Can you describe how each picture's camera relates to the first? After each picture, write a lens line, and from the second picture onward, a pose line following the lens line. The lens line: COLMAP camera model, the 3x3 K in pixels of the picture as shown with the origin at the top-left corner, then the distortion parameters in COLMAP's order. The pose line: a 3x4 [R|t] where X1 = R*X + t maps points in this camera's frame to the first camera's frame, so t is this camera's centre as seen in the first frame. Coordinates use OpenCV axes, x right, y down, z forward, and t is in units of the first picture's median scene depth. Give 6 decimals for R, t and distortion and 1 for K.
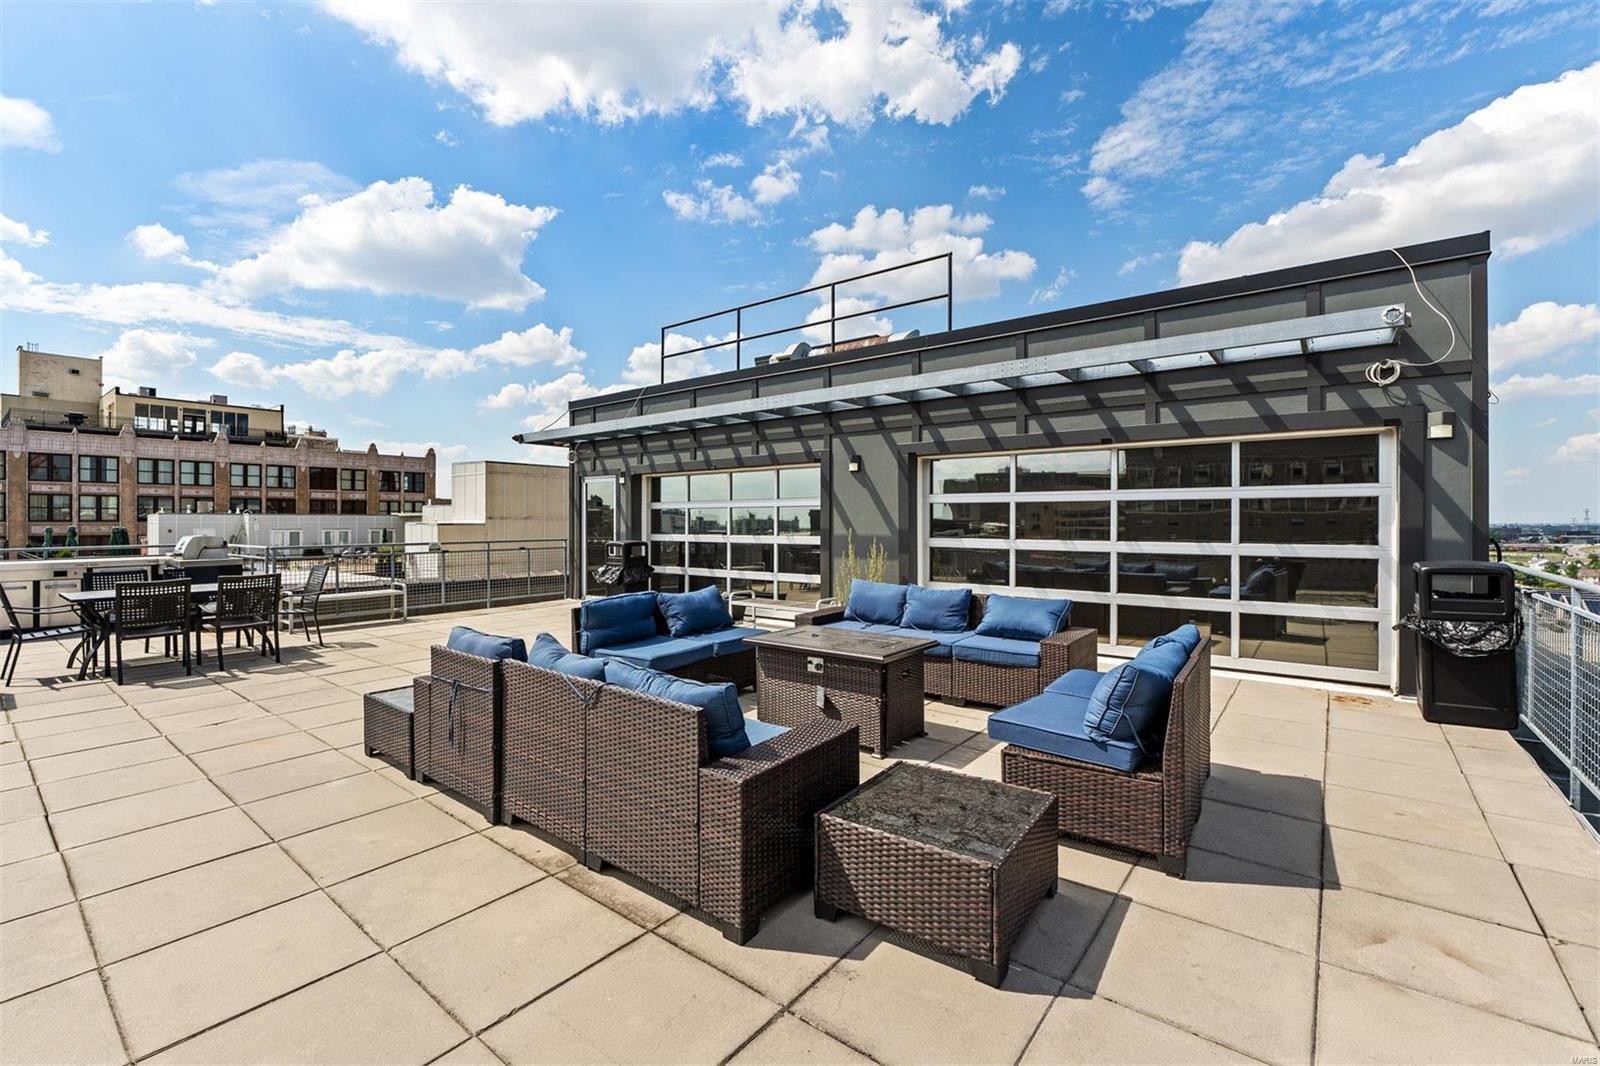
lens RADIAL K [[670.7, 0, 806.4], [0, 670.7, 532.7], [0, 0, 1]] dist [-0.004072, -0.000792]
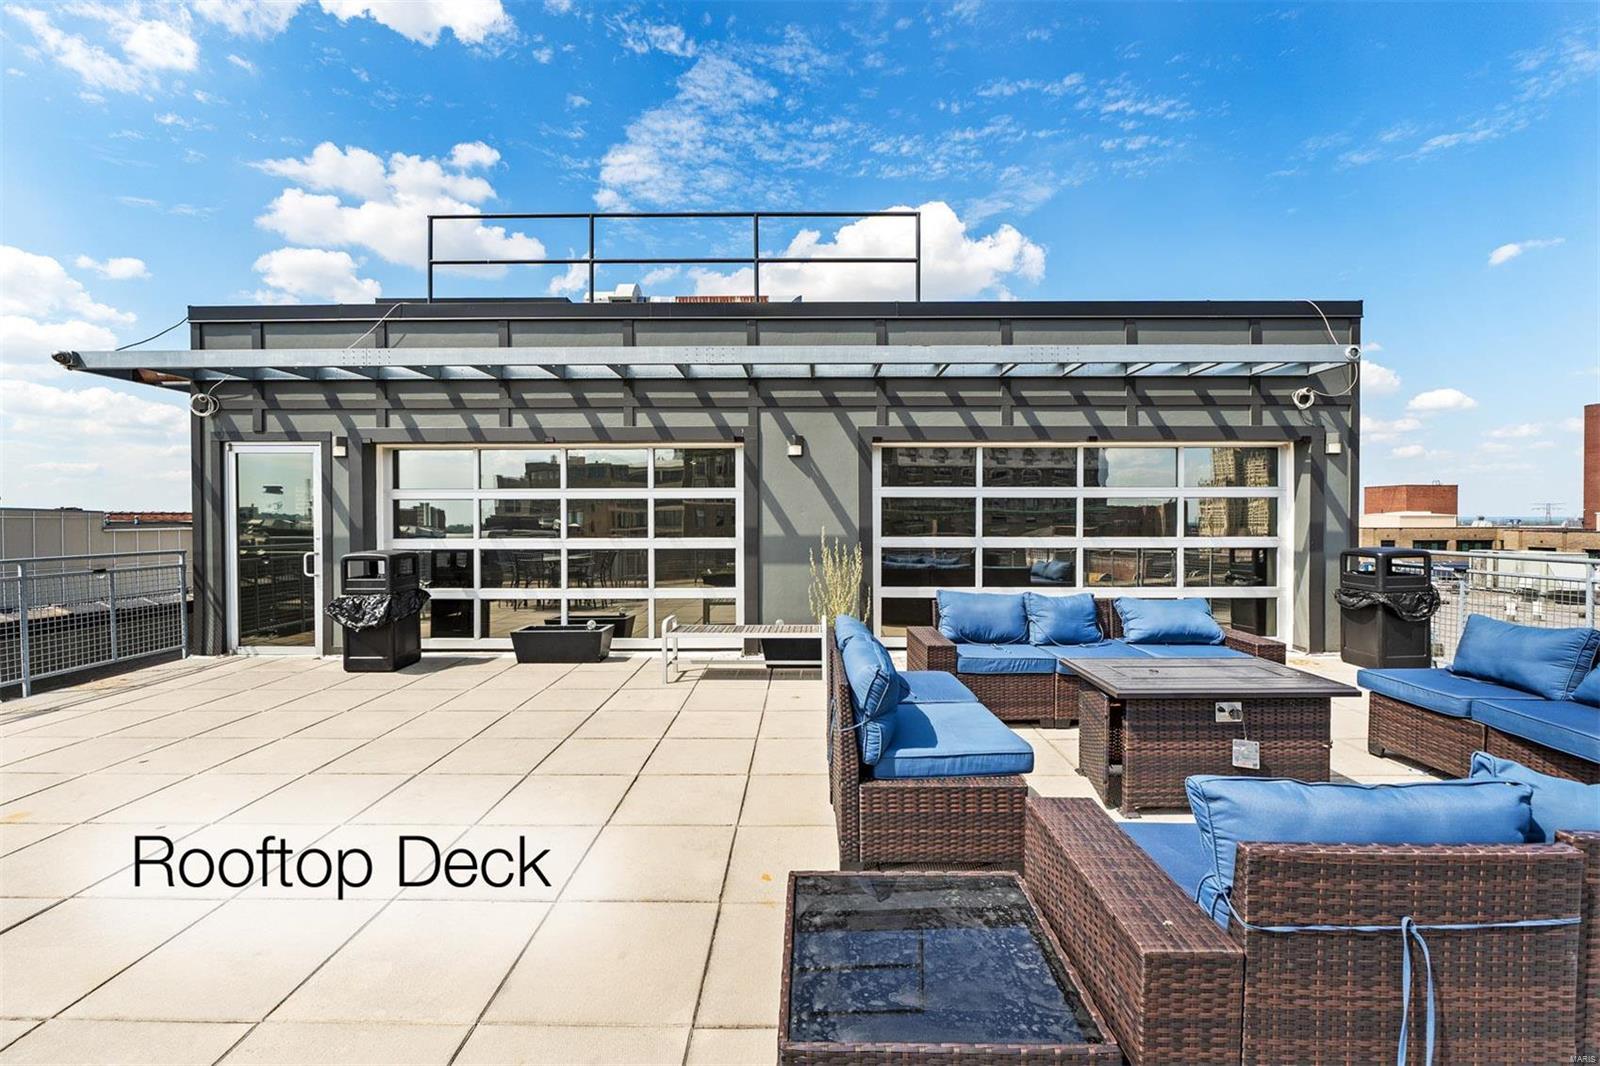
lens RADIAL K [[694.1, 0, 761.1], [0, 694.1, 524.9], [0, 0, 1]] dist [-0.010322, -0.000268]
pose [[0.802558, -0.007629, 0.596525, -0.422588], [0.011104, 0.999936, -0.002150, -0.007589], [-0.596471, 0.008349, 0.802591, 0.339334]]
